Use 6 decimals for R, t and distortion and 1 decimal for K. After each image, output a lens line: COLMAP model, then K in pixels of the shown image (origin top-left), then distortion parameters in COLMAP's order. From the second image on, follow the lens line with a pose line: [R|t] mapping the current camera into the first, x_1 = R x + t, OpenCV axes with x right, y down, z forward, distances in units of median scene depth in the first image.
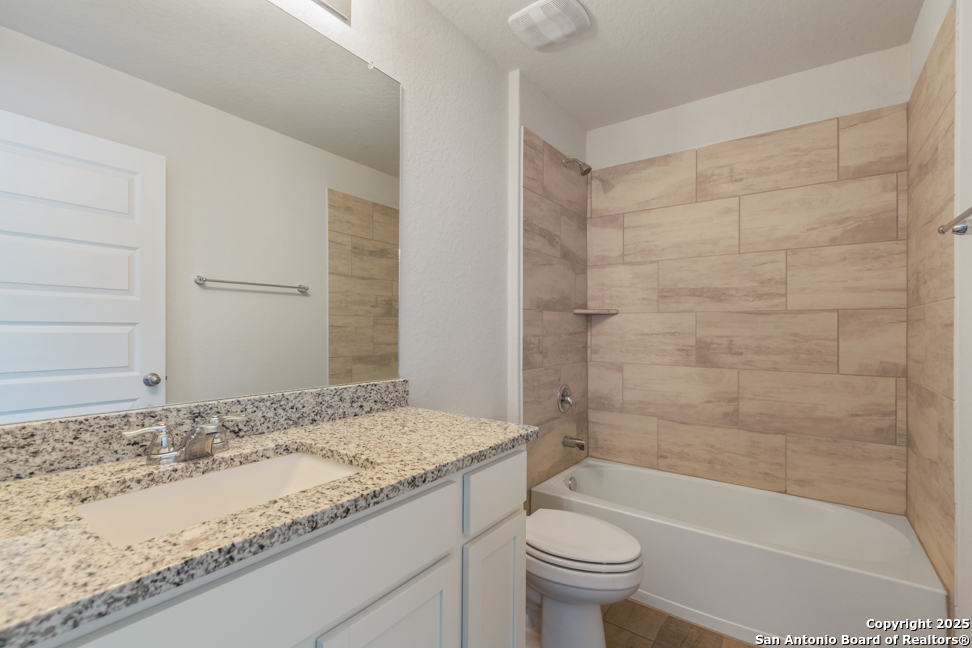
lens RADIAL K [[438.2, 0, 480.7], [0, 438.2, 325.7], [0, 0, 1]] dist [0.000477, -0.003567]
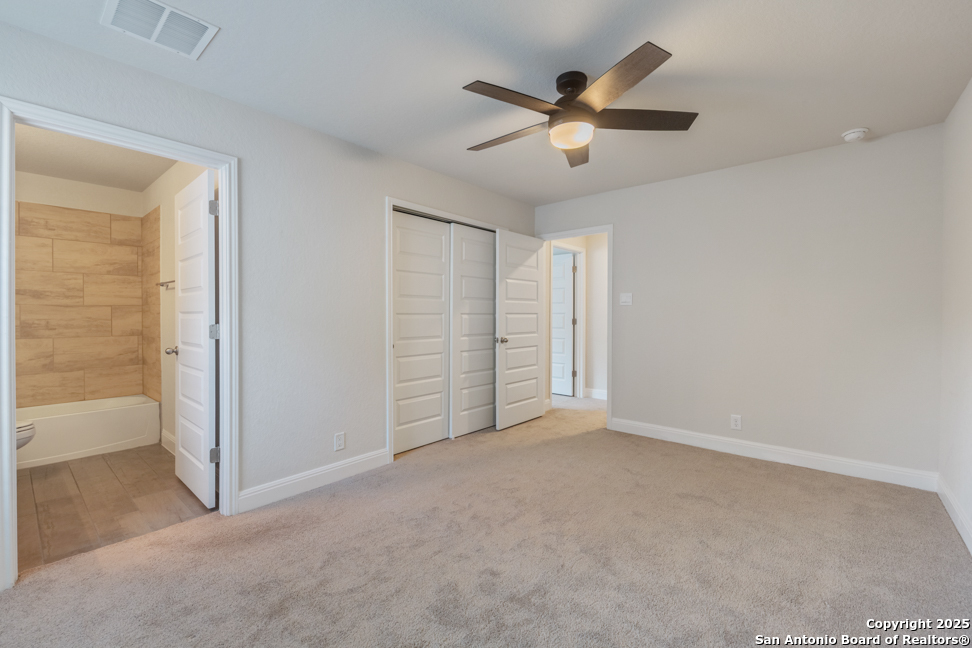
lens RADIAL K [[413.5, 0, 479.5], [0, 413.5, 319.1], [0, 0, 1]] dist [0.000737, -0.000367]
pose [[0.076054, -0.013662, 0.997010, -2.824567], [-0.000924, 0.999905, 0.013772, -0.001556], [-0.997103, -0.001968, 0.076034, -2.503184]]
